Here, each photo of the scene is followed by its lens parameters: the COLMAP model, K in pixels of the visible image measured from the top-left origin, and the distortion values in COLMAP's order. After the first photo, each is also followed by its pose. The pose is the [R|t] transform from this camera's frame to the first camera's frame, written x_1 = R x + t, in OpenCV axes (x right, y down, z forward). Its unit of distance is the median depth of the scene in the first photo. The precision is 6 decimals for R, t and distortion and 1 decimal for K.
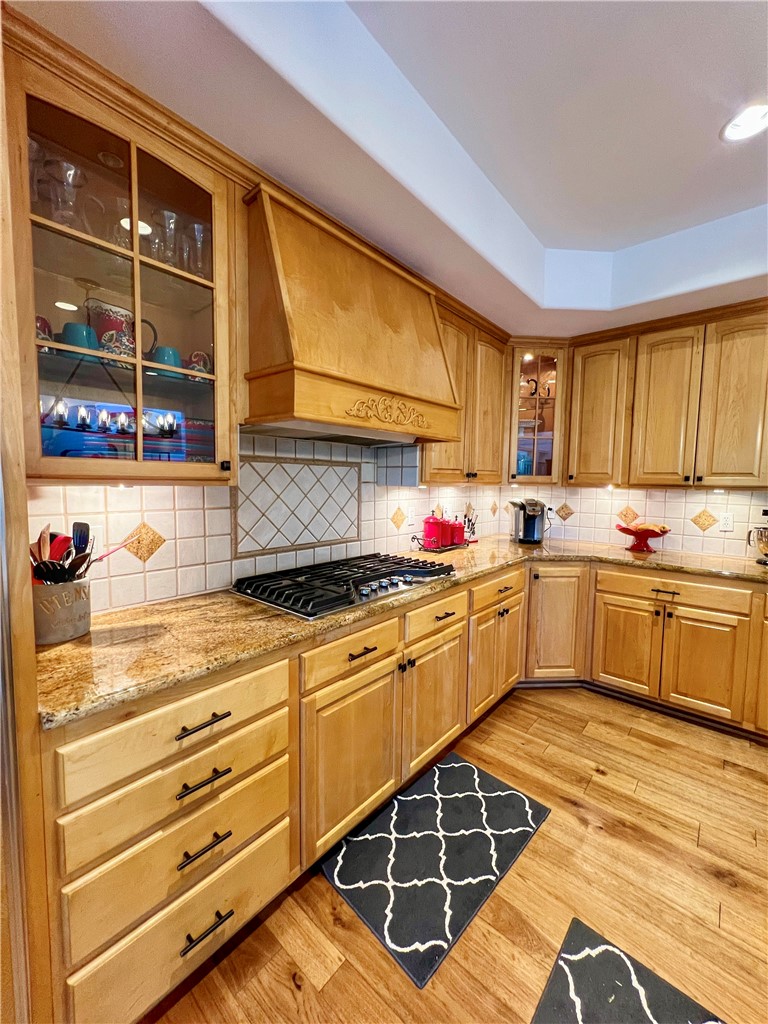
lens RADIAL K [[408.8, 0, 381.1], [0, 408.8, 514.6], [0, 0, 1]] dist [-0.001339, 0.001010]
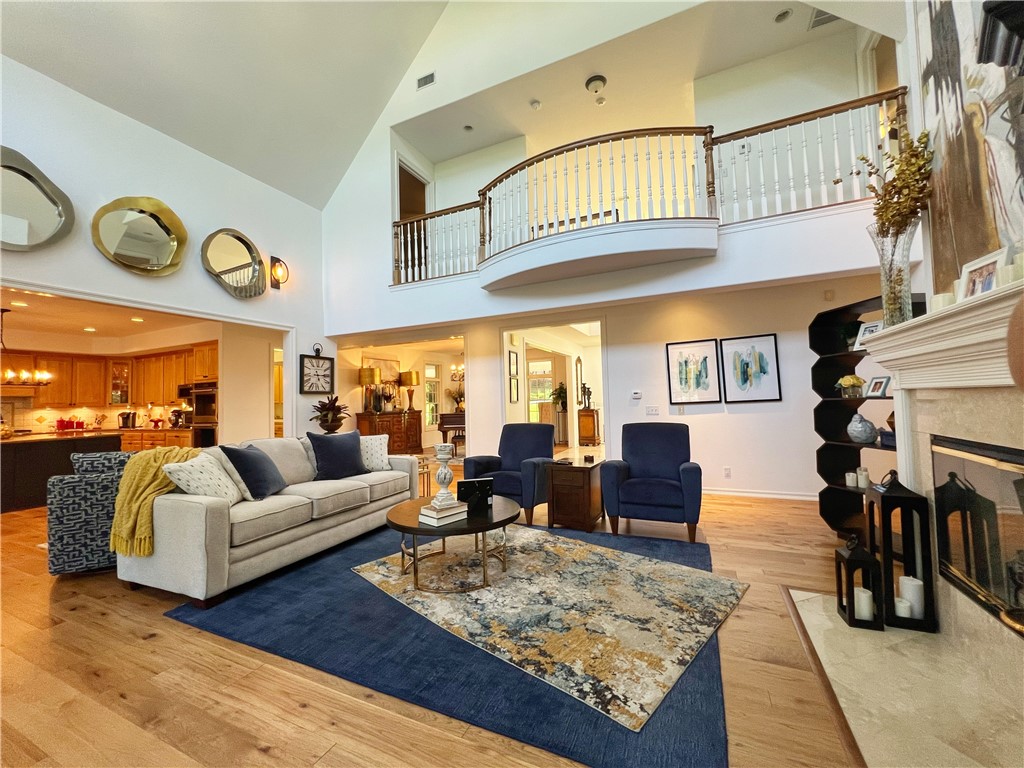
lens RADIAL K [[408.8, 0, 512.3], [0, 408.8, 383.0], [0, 0, 1]] dist [-0.001339, 0.001010]
pose [[0.959330, -0.019846, 0.281589, 3.011671], [0.055605, 0.991267, -0.119574, 0.351274], [-0.276757, 0.130369, 0.952055, -3.411483]]
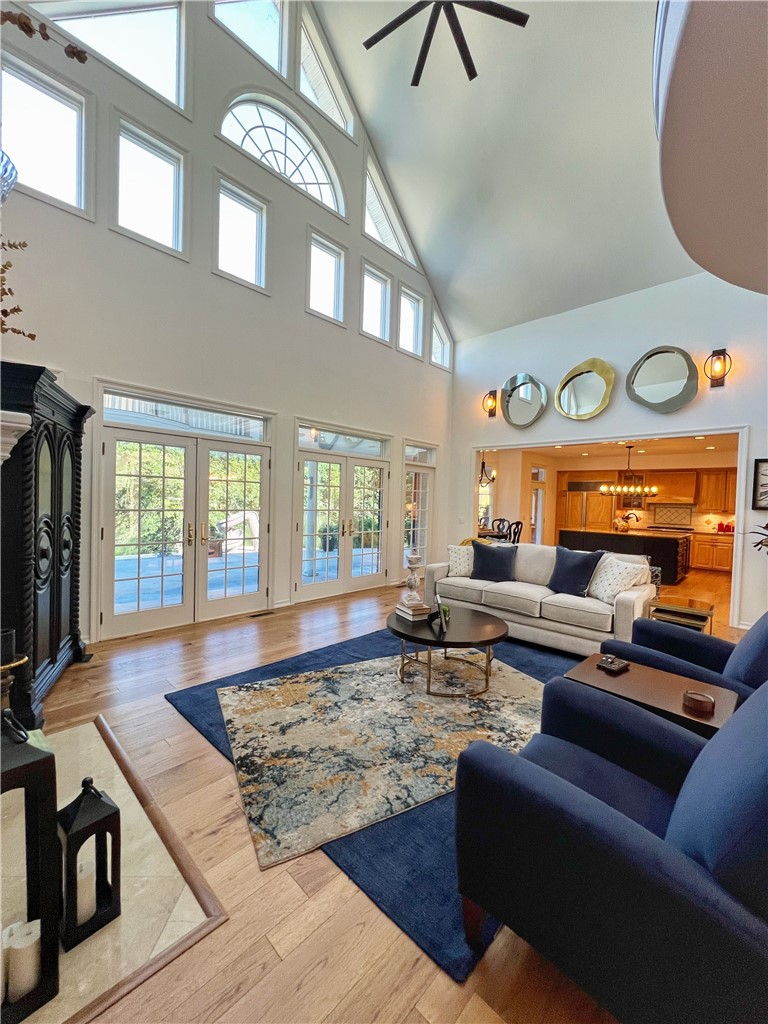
lens RADIAL K [[408.8, 0, 385.8], [0, 408.8, 512.0], [0, 0, 1]] dist [-0.001339, 0.001010]
pose [[-0.045601, 0.019501, -0.998769, 4.726483], [-0.109338, 0.993705, 0.024394, 0.181465], [0.992958, 0.110315, -0.043182, -2.179032]]
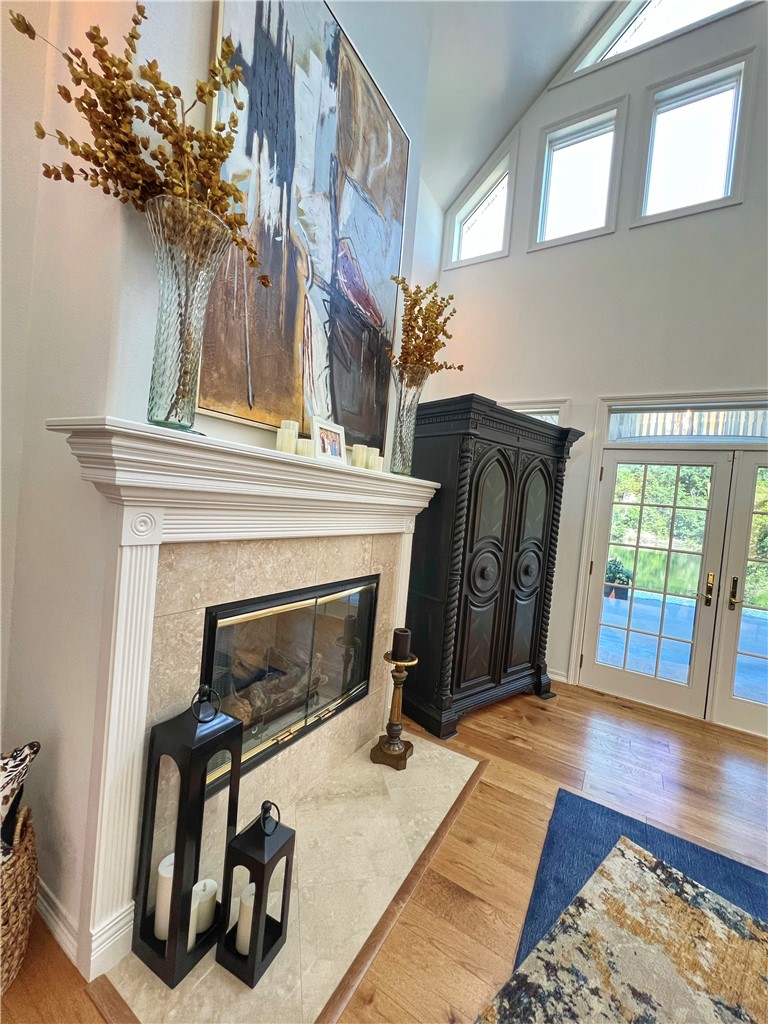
lens RADIAL K [[408.8, 0, 387.0], [0, 408.8, 513.2], [0, 0, 1]] dist [-0.001339, 0.001010]
pose [[-0.979978, -0.089737, -0.177737, 4.098097], [-0.110170, 0.987958, 0.108631, 0.156525], [0.165849, 0.126037, -0.978064, -2.062114]]
